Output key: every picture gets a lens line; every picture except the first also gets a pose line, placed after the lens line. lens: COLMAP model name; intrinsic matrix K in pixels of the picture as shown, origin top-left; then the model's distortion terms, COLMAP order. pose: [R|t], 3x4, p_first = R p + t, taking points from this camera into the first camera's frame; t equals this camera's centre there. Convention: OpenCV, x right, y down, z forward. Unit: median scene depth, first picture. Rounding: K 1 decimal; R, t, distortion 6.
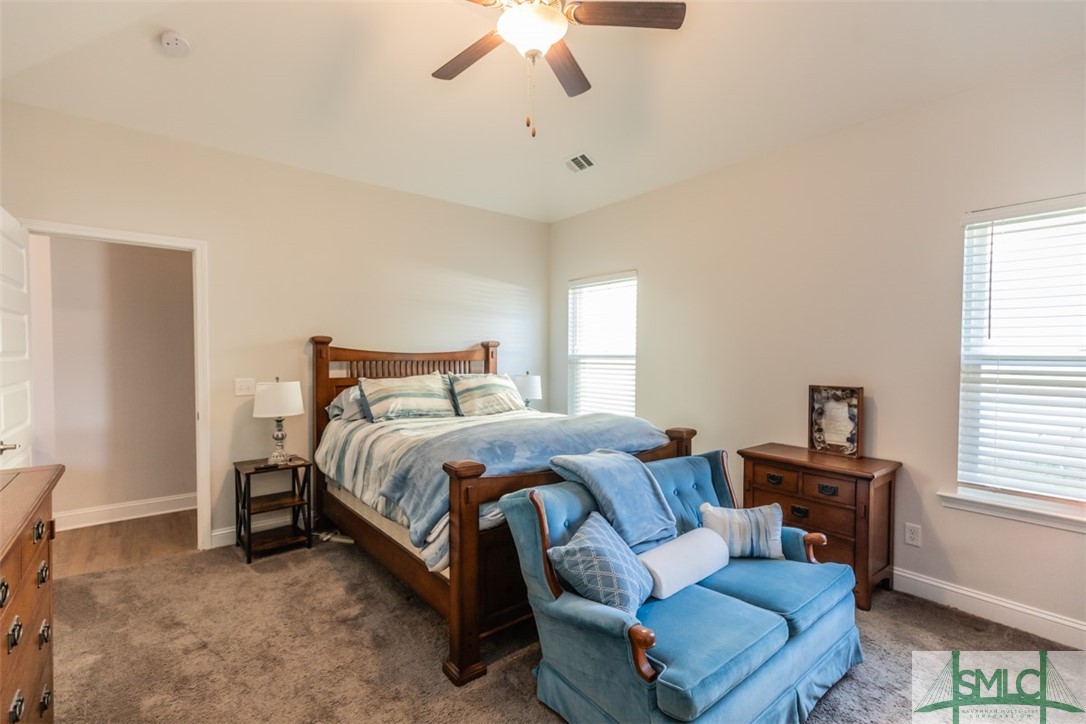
lens RADIAL K [[491.6, 0, 544.7], [0, 491.6, 363.6], [0, 0, 1]] dist [-0.010055, 0.001021]
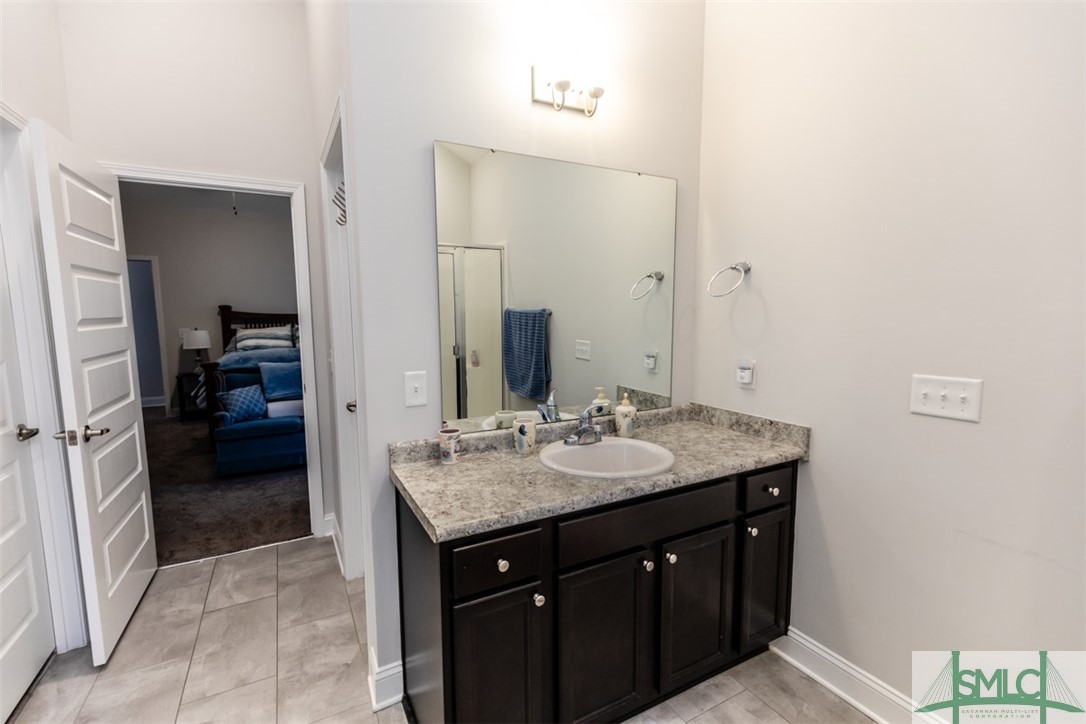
lens RADIAL K [[491.6, 0, 560.6], [0, 491.6, 365.3], [0, 0, 1]] dist [-0.010055, 0.001021]
pose [[0.984799, 0.010466, -0.173382, 1.099416], [0.006283, 0.995383, 0.095777, -0.001593], [0.173584, -0.095410, 0.980186, -0.581701]]
